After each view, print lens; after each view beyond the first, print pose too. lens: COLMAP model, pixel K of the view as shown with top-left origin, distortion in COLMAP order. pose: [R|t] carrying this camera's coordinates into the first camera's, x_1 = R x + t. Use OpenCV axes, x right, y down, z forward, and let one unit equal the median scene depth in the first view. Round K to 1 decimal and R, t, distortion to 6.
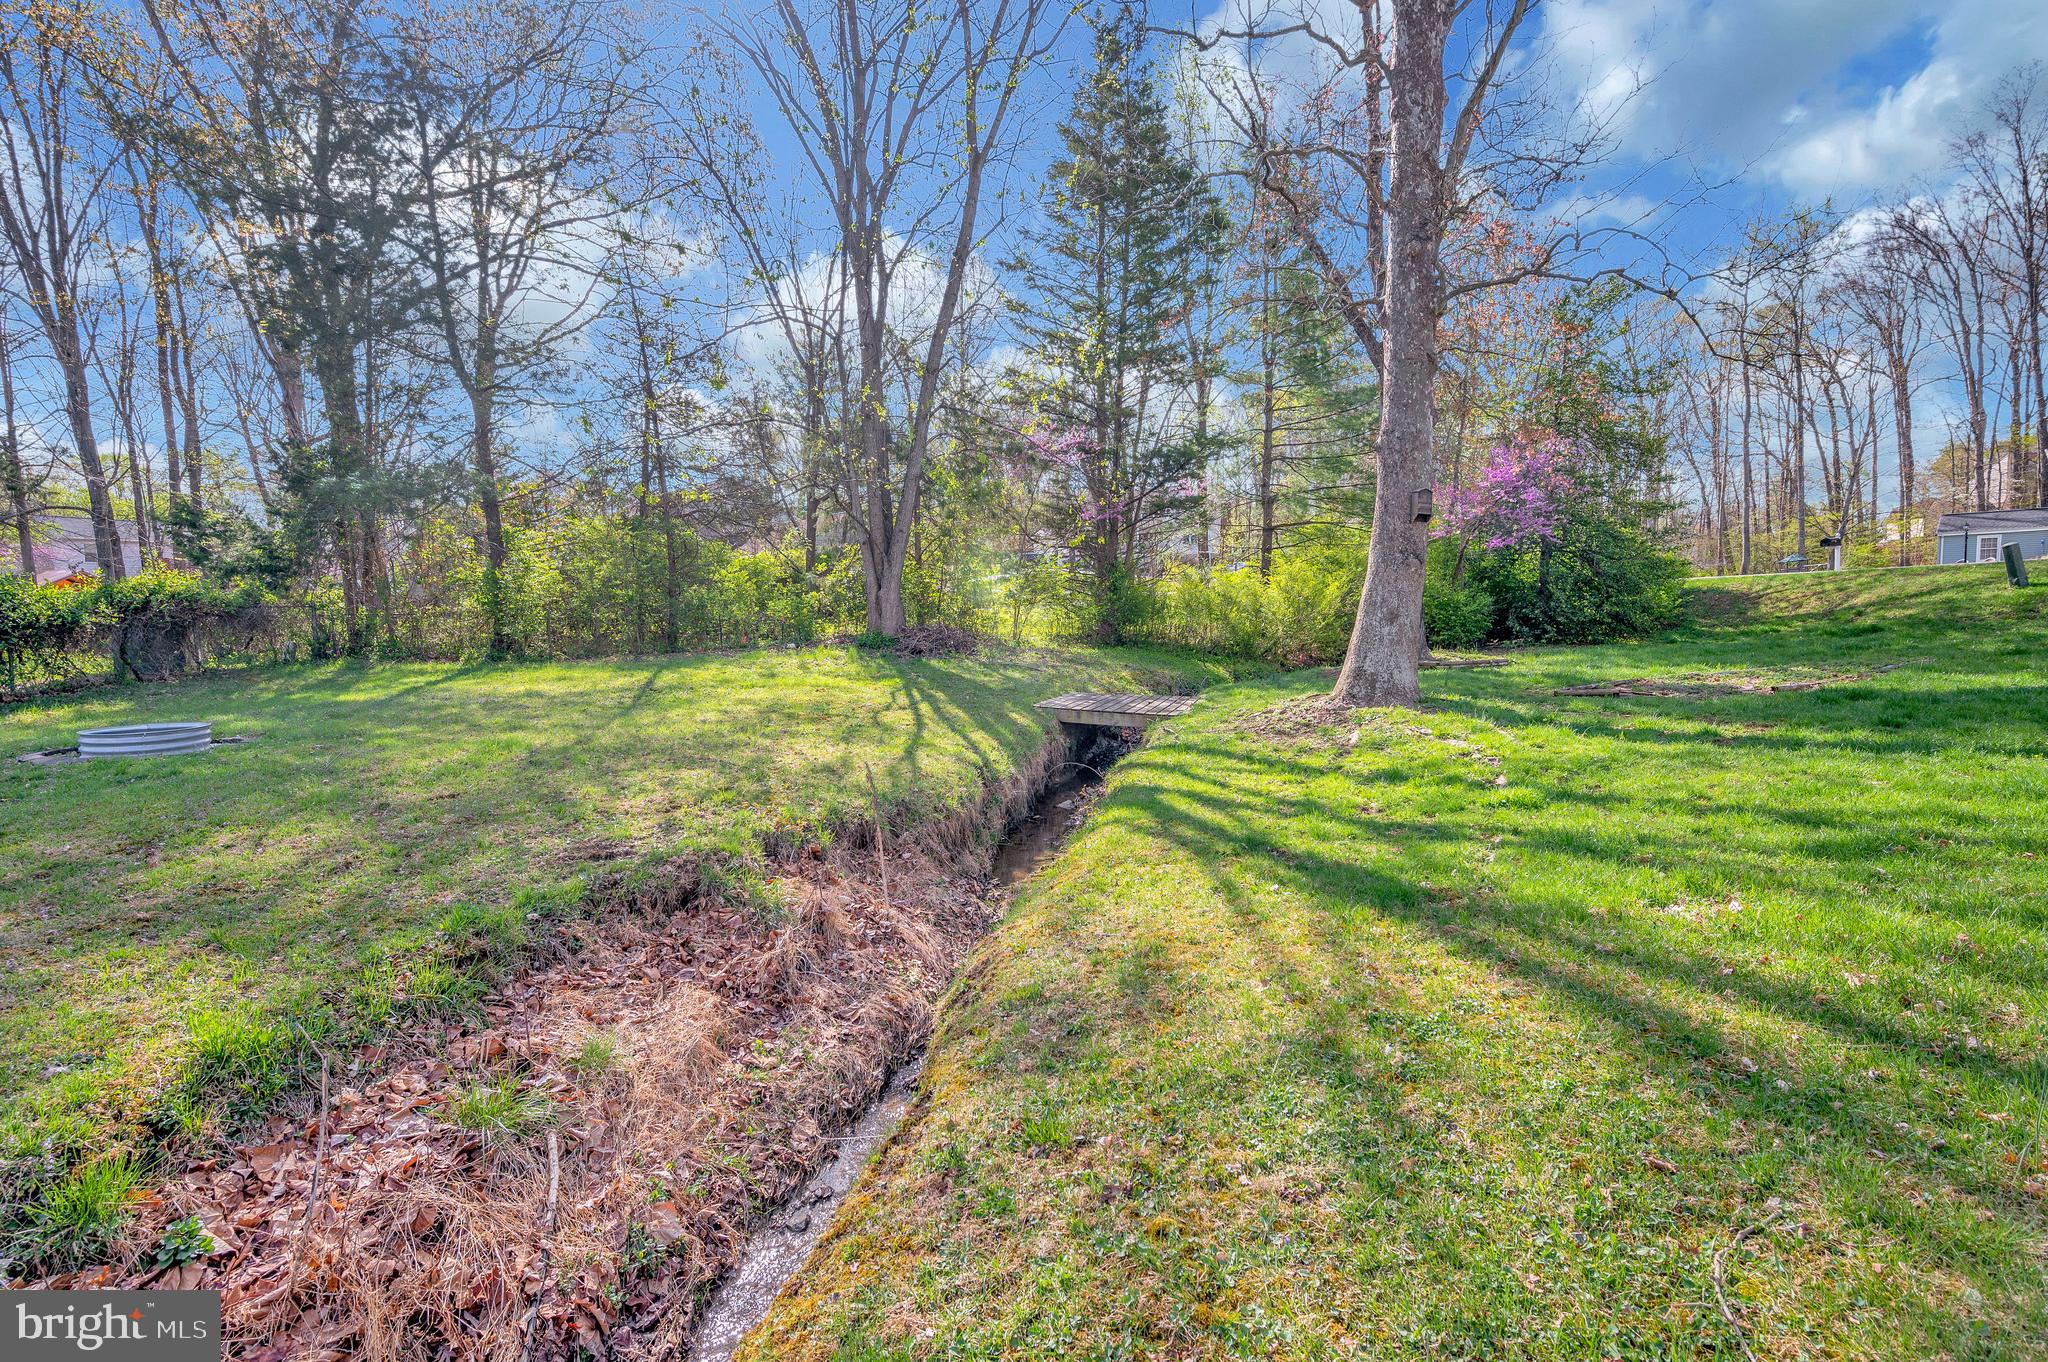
lens RADIAL K [[960.5, 0, 1022.1], [0, 960.5, 677.2], [0, 0, 1]] dist [-0.001287, -0.000144]
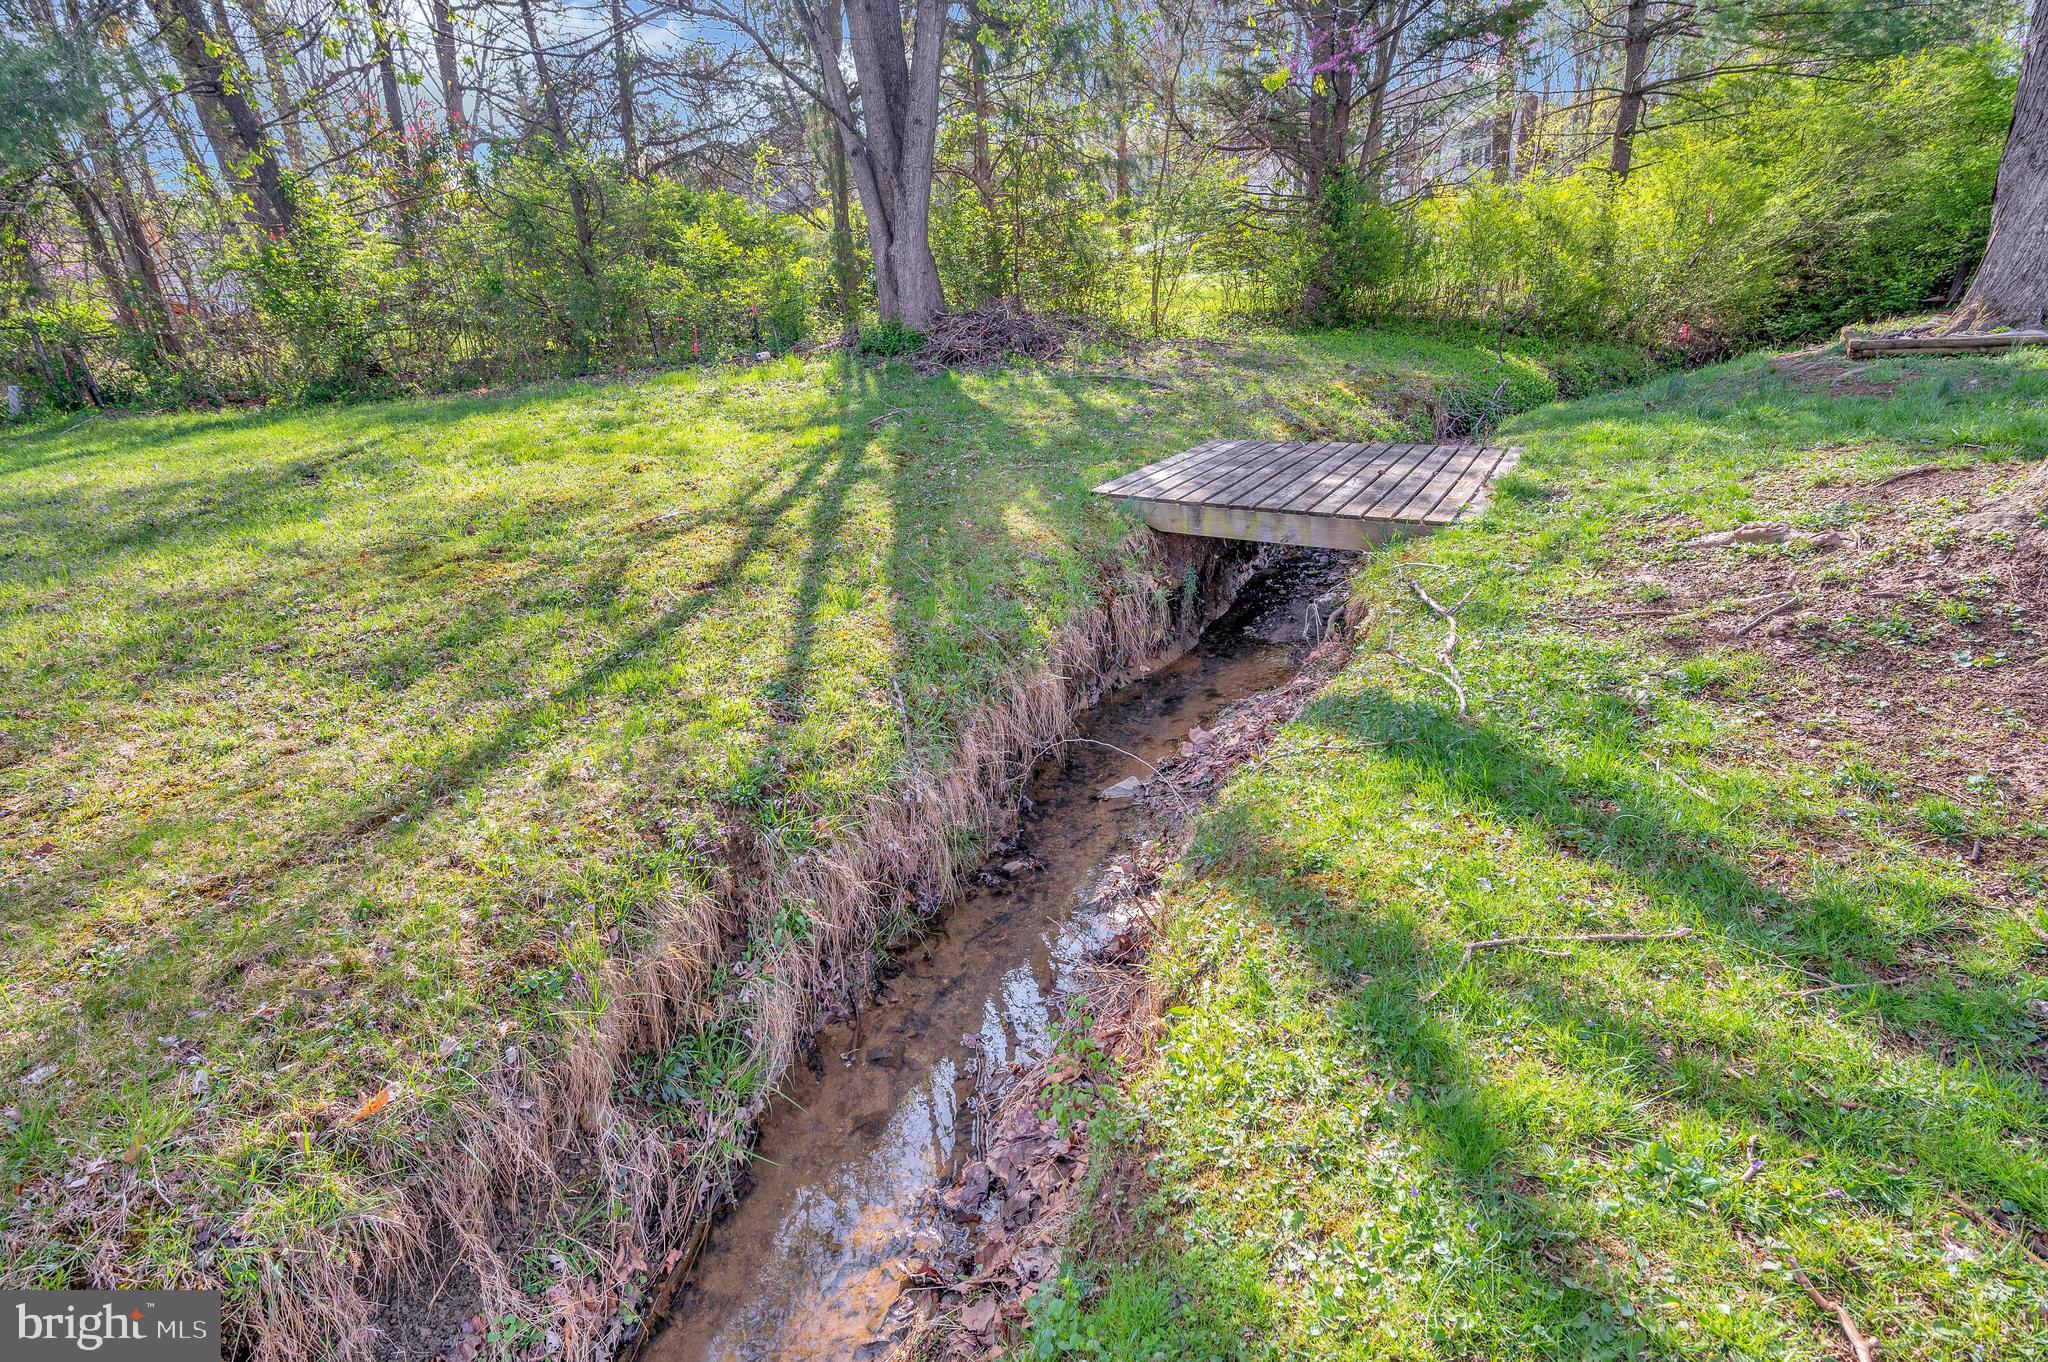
lens RADIAL K [[968.8, 0, 1025.9], [0, 968.8, 690.8], [0, 0, 1]] dist [-0.002231, -0.000274]
pose [[0.975989, 0.030594, -0.215660, 0.048445], [0.039170, 0.949296, 0.311935, -0.013867], [0.214268, -0.312893, 0.925304, 0.347710]]
